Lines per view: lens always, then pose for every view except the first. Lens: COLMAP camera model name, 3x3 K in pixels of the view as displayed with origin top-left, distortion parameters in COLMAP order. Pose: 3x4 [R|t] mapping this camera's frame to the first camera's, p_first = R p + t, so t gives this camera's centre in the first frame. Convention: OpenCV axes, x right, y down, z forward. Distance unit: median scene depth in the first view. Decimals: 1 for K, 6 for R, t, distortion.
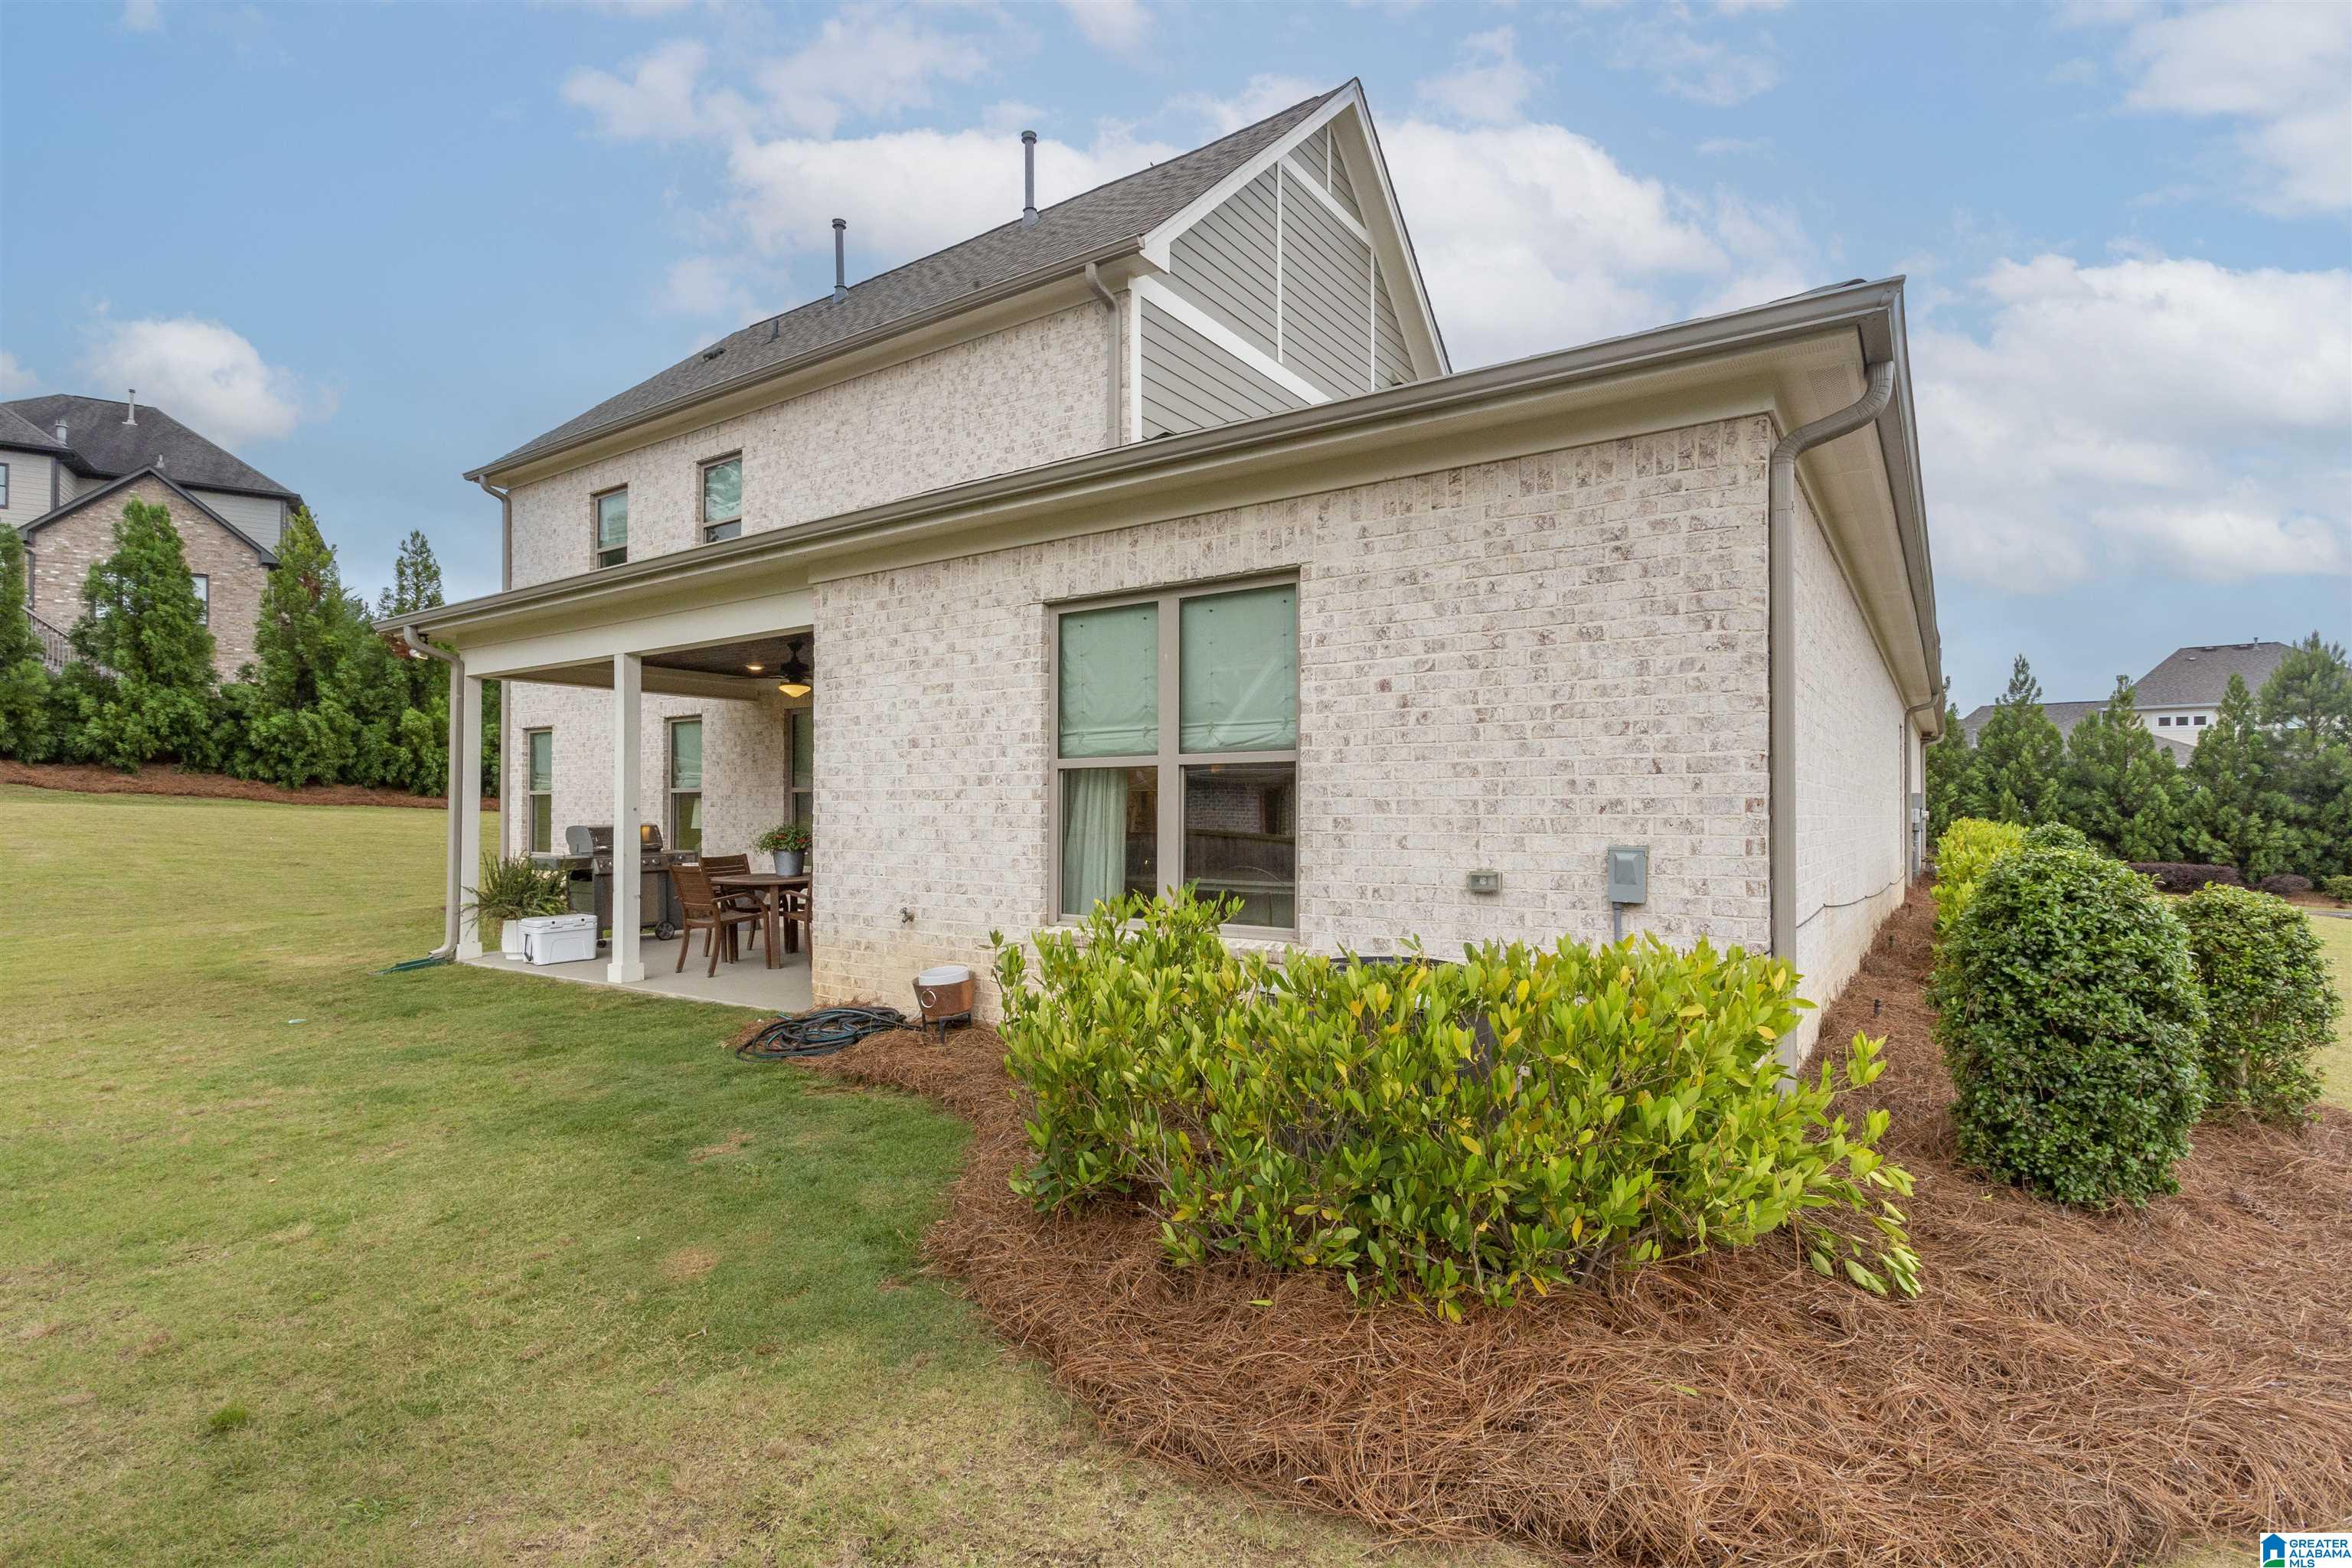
lens RADIAL K [[1128.8, 0, 1183.1], [0, 1128.8, 798.3], [0, 0, 1]] dist [0.002974, 0.000204]
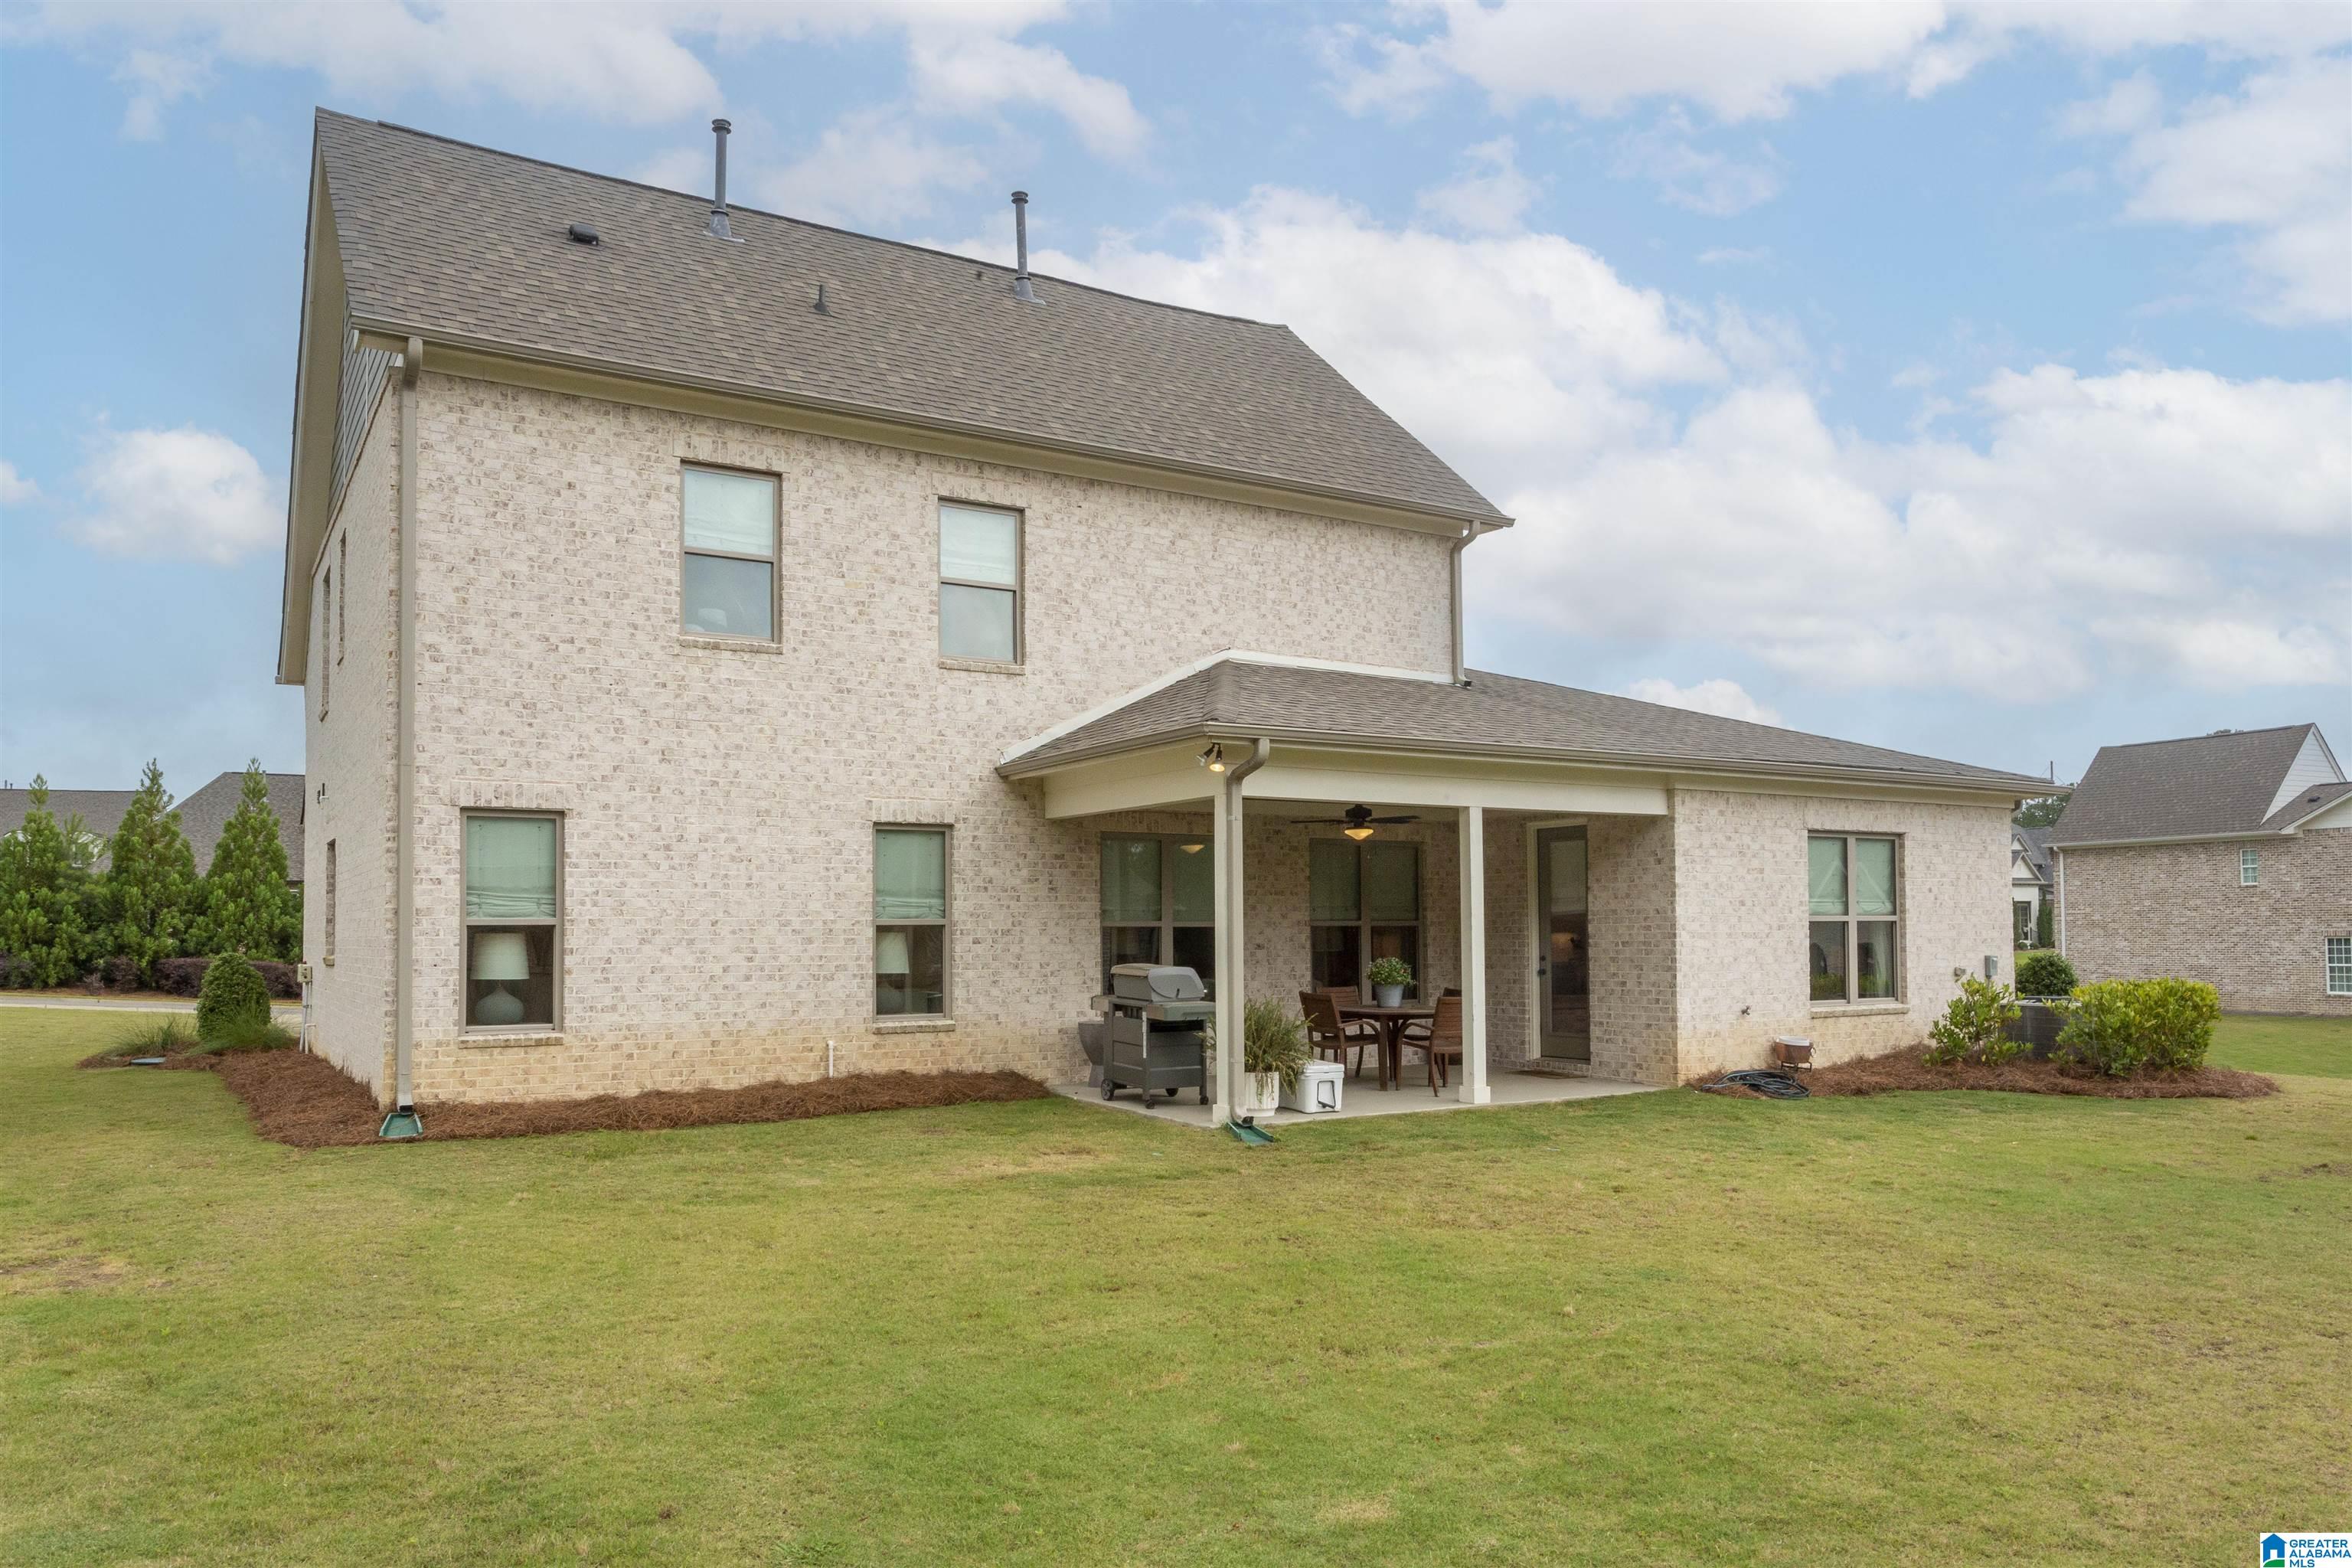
lens RADIAL K [[1653.9, 0, 1128.3], [0, 1653.9, 865.2], [0, 0, 1]] dist [-0.014624, -0.002752]
pose [[0.407938, 0.038166, 0.912211, -2.705295], [-0.004846, 0.999202, -0.039638, -0.005183], [-0.912997, 0.011749, 0.407798, 0.829987]]
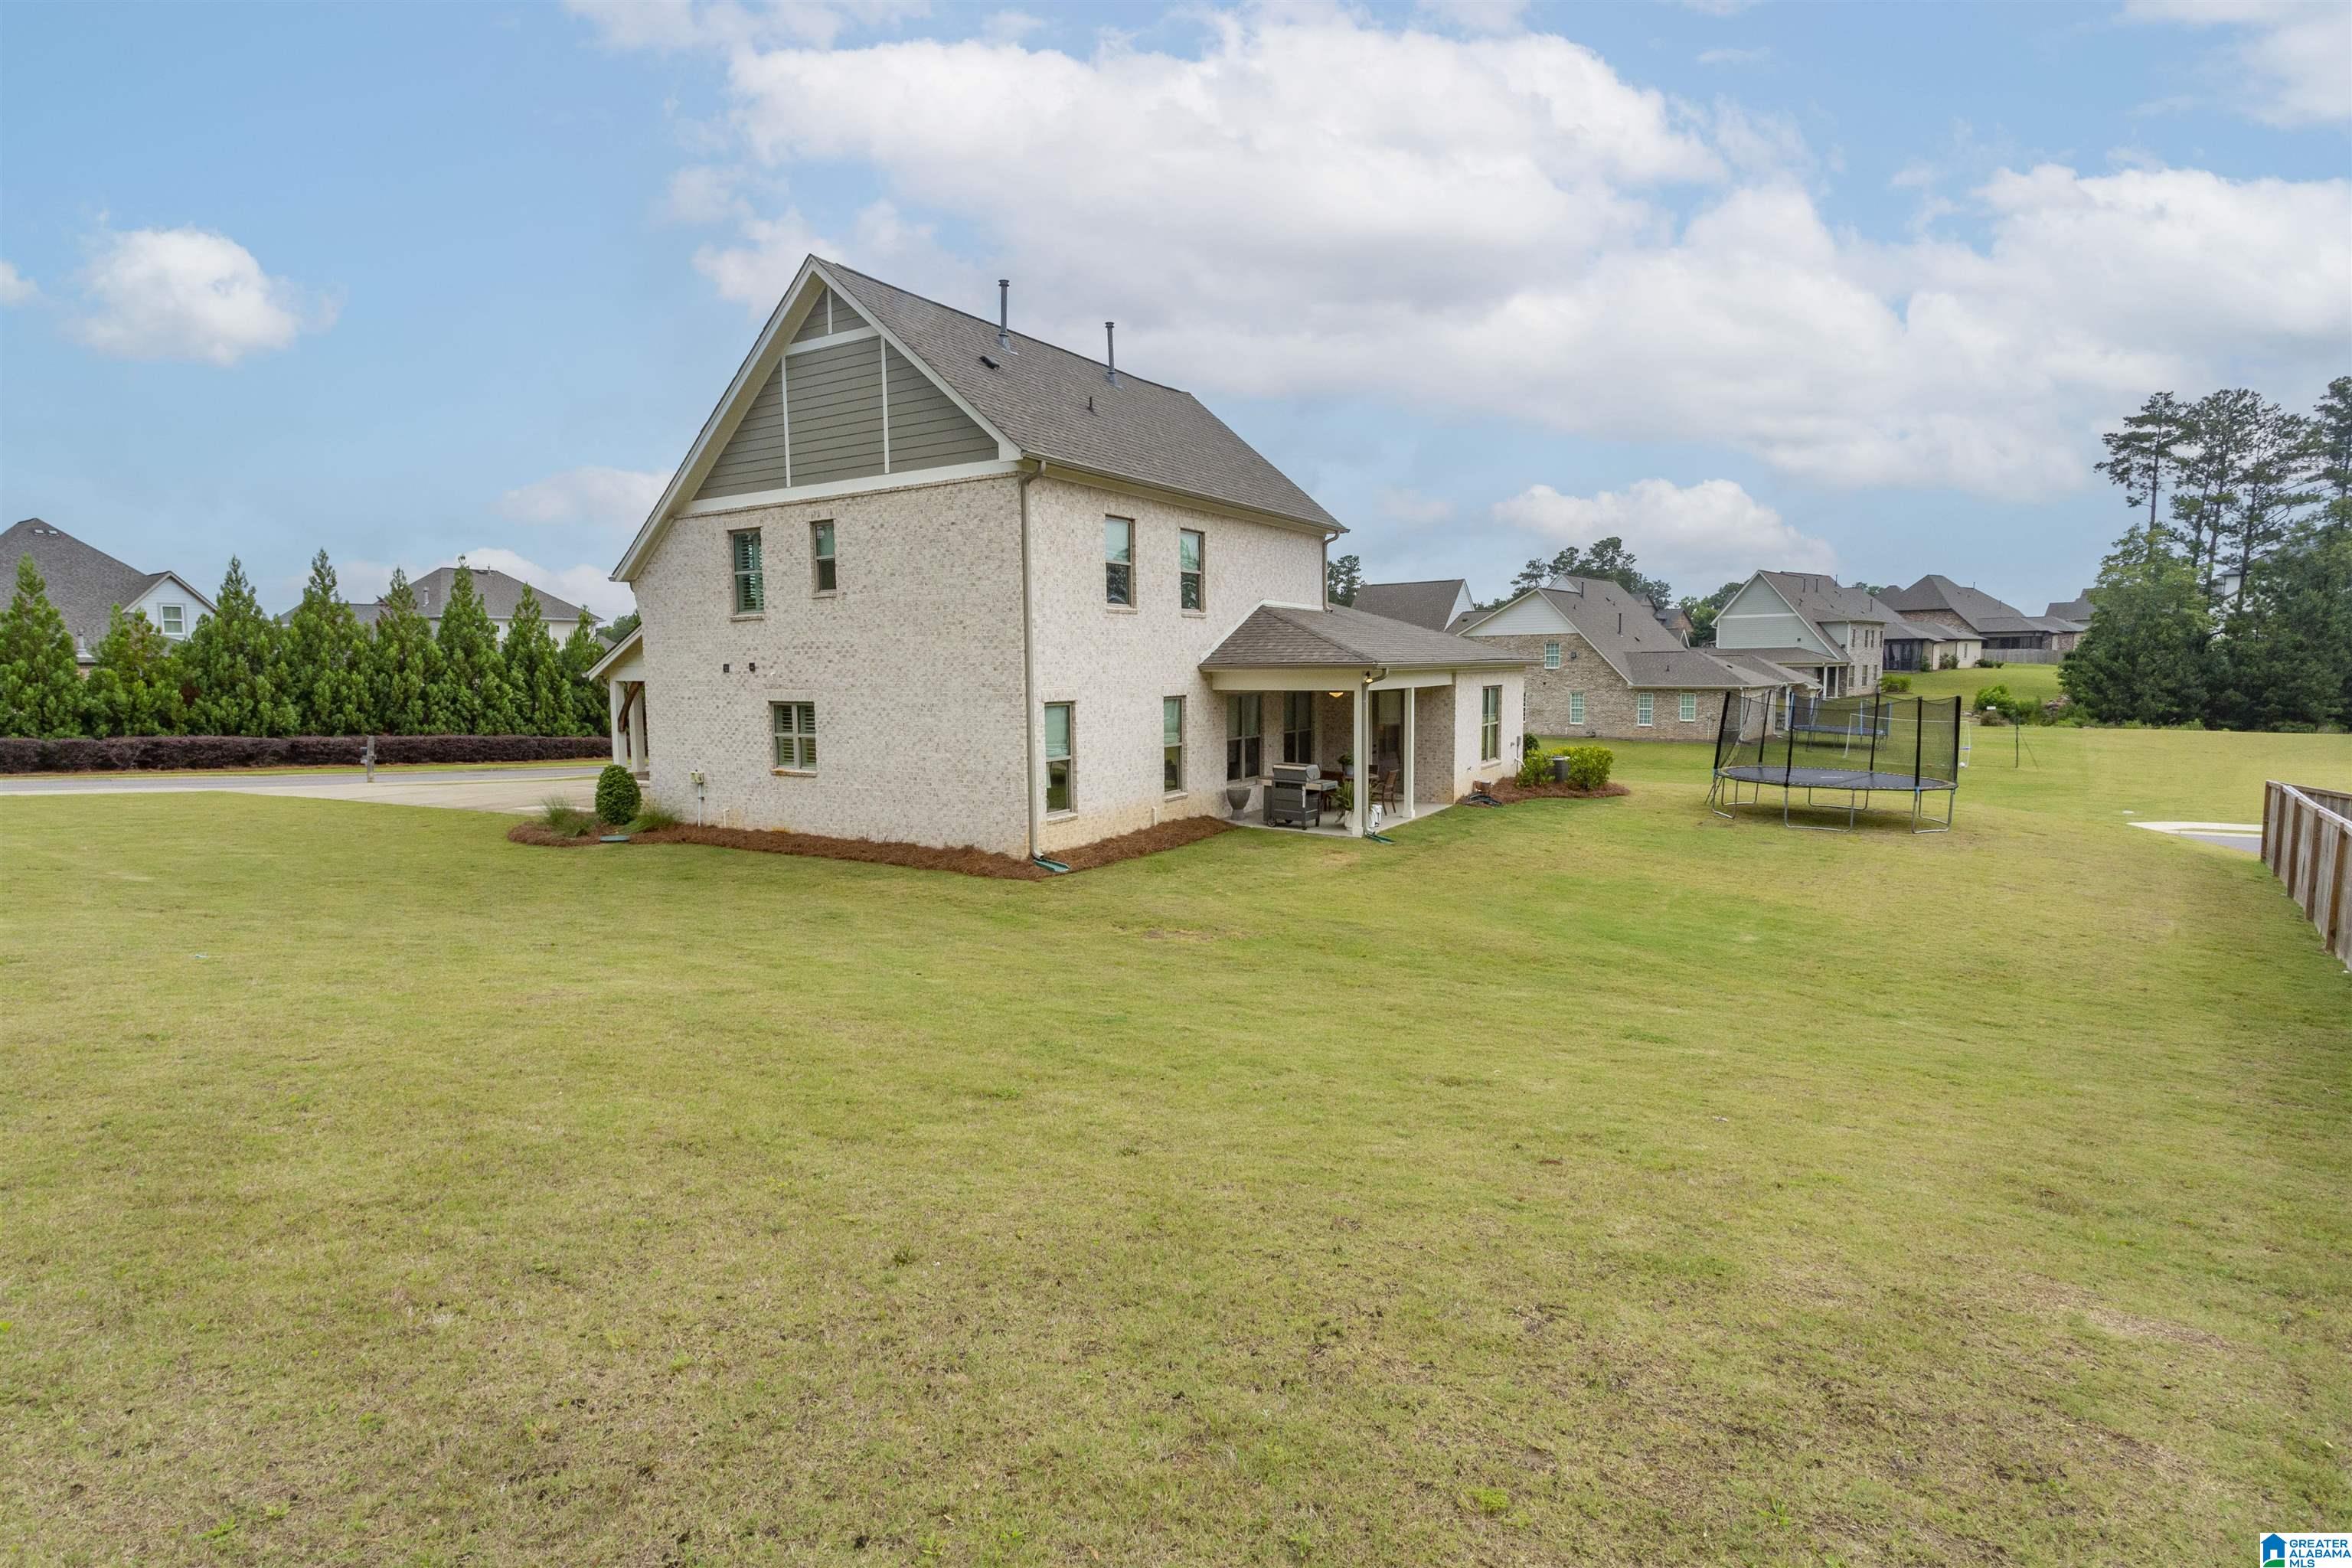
lens RADIAL K [[1128.8, 0, 1183.4], [0, 1128.8, 784.1], [0, 0, 1]] dist [0.002974, 0.000204]
pose [[-0.058176, -0.099032, 0.993382, -3.817402], [0.000043, 0.995067, 0.099203, -0.210391], [-0.998306, 0.005814, -0.057885, 2.125989]]
